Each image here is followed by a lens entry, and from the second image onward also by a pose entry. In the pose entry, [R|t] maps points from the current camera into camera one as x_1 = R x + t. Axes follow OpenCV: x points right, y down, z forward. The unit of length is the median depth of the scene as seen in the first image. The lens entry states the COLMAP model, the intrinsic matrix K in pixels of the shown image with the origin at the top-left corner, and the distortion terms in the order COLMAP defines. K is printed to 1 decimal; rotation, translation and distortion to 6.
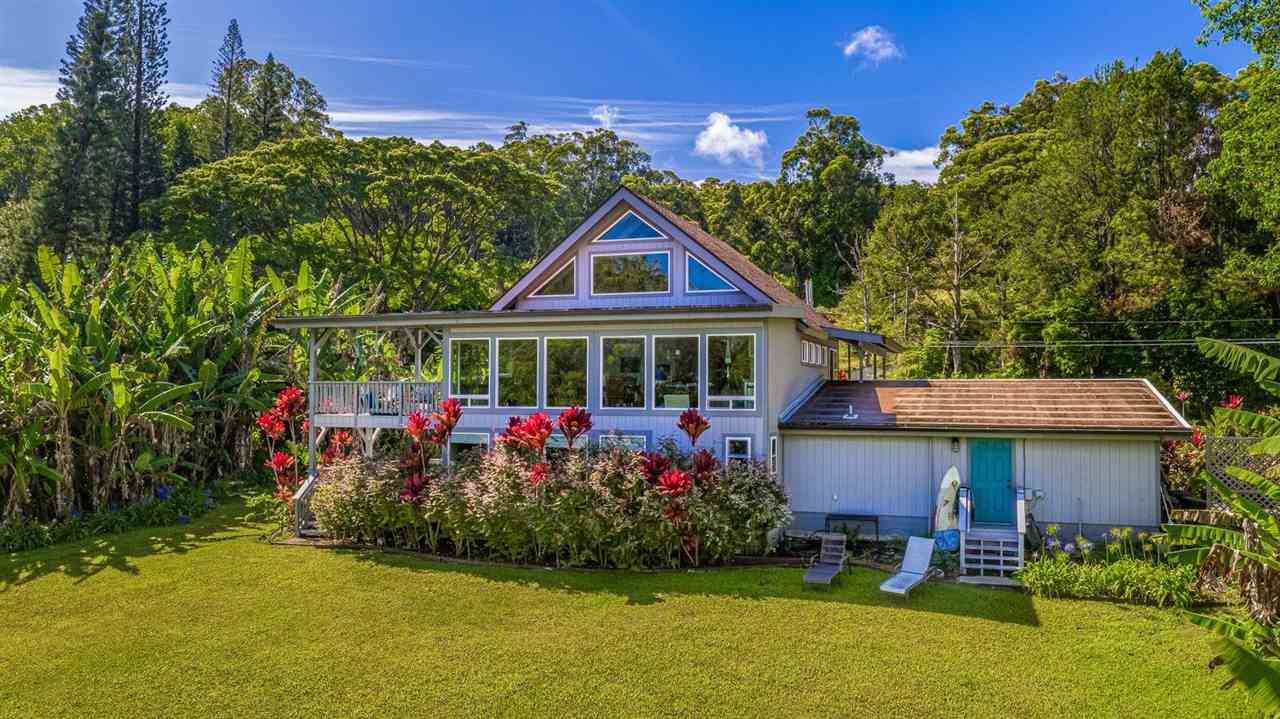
lens RADIAL K [[1039.2, 0, 641.2], [0, 1039.2, 352.9], [0, 0, 1]] dist [0.009020, -0.001281]
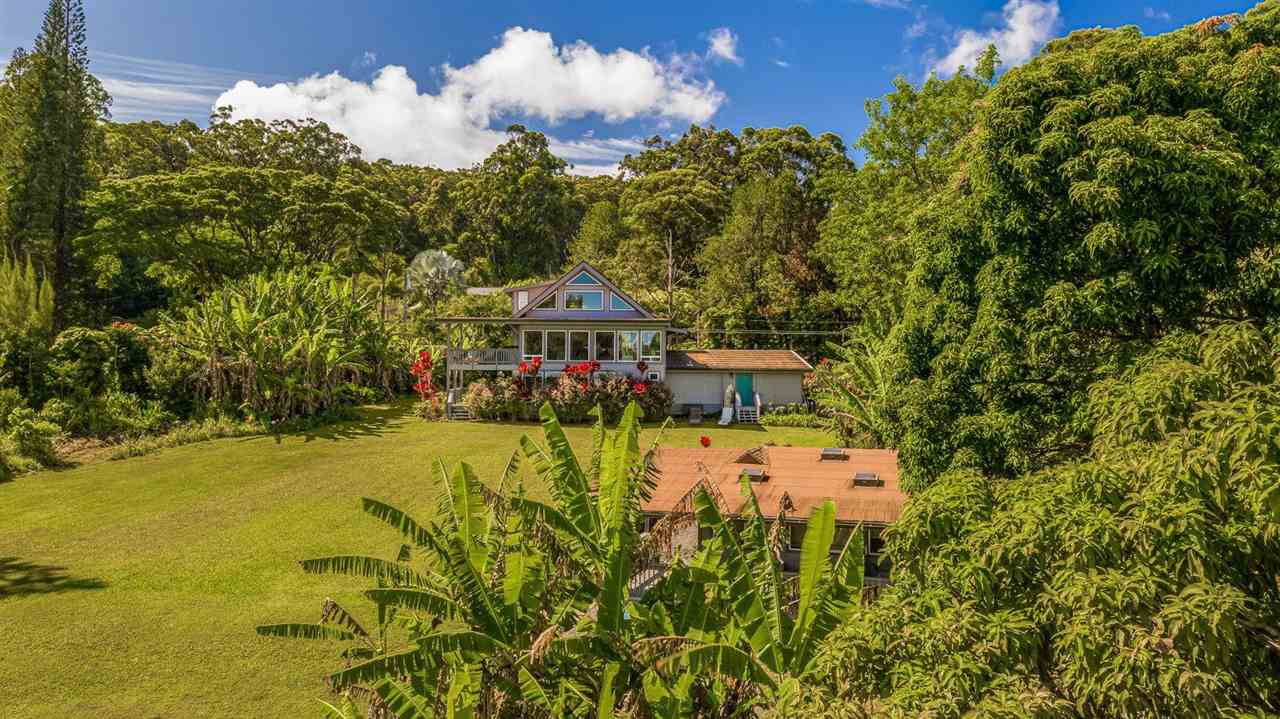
lens RADIAL K [[1039.2, 0, 639.5], [0, 1039.2, 361.6], [0, 0, 1]] dist [0.009020, -0.001281]
pose [[0.935792, 0.006415, 0.352494, -0.379515], [-0.019913, 0.999200, 0.034680, -0.014539], [-0.351990, -0.039472, 0.935171, -0.613890]]
